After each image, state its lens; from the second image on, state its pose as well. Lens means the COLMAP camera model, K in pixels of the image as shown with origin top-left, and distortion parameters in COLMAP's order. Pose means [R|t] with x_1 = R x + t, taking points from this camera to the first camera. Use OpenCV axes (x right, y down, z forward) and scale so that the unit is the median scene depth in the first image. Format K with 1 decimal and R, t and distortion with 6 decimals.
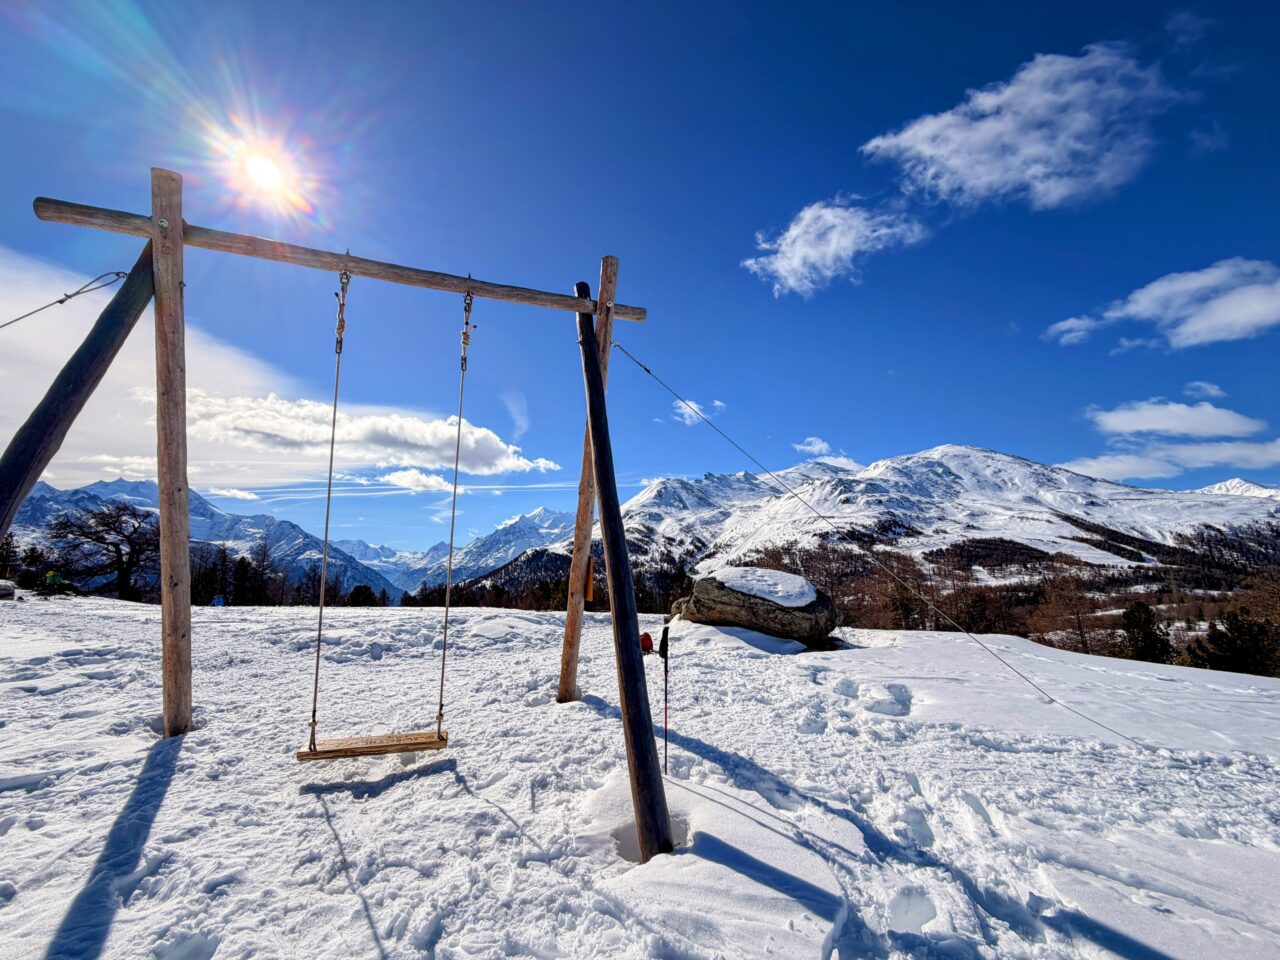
lens RADIAL K [[498.1, 0, 626.9], [0, 498.1, 484.5], [0, 0, 1]] dist [0.000969, 0.000166]
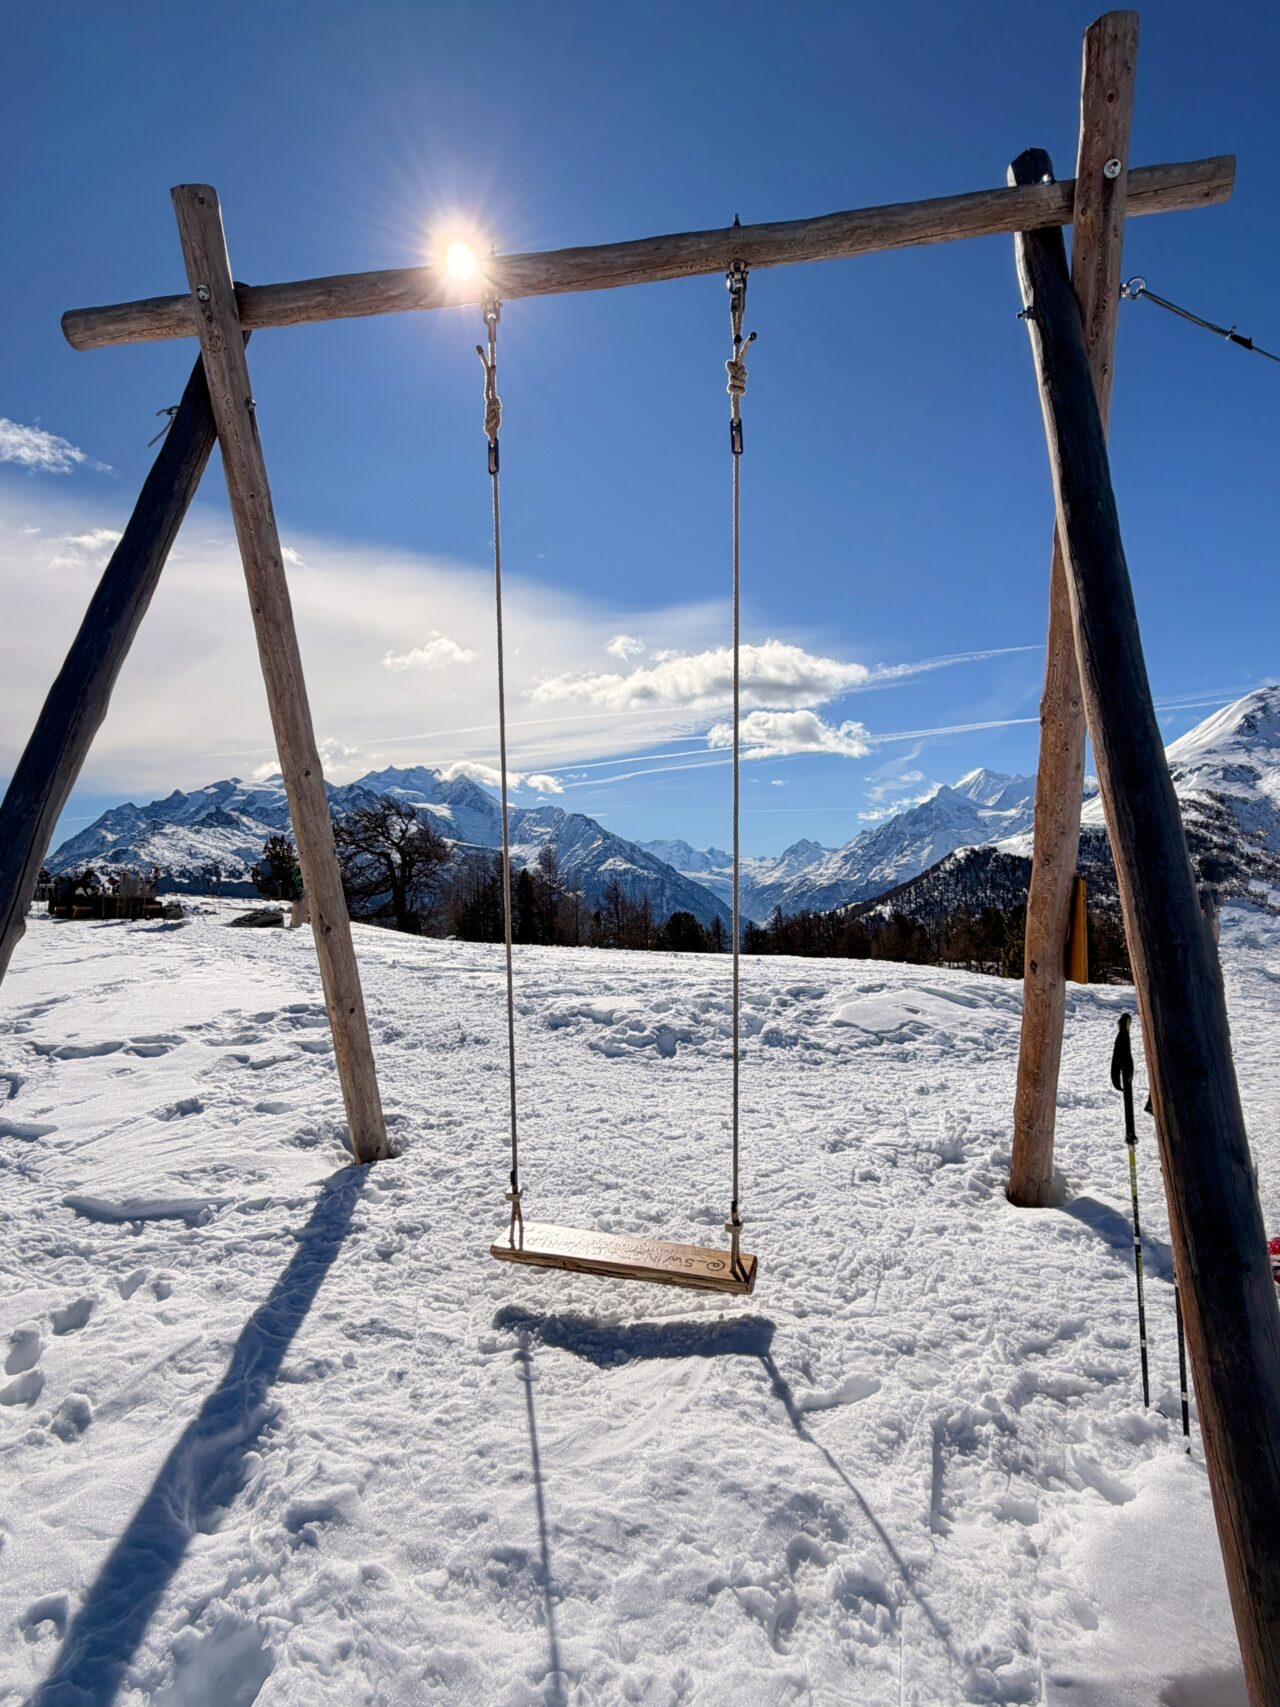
lens RADIAL K [[903.9, 0, 651.3], [0, 903.9, 849.8], [0, 0, 1]] dist [0.001454, -0.003071]
pose [[0.867092, -0.020176, -0.497740, -0.008635], [0.084014, 0.990790, 0.106194, 0.016860], [0.491013, -0.133897, 0.860801, 0.210337]]
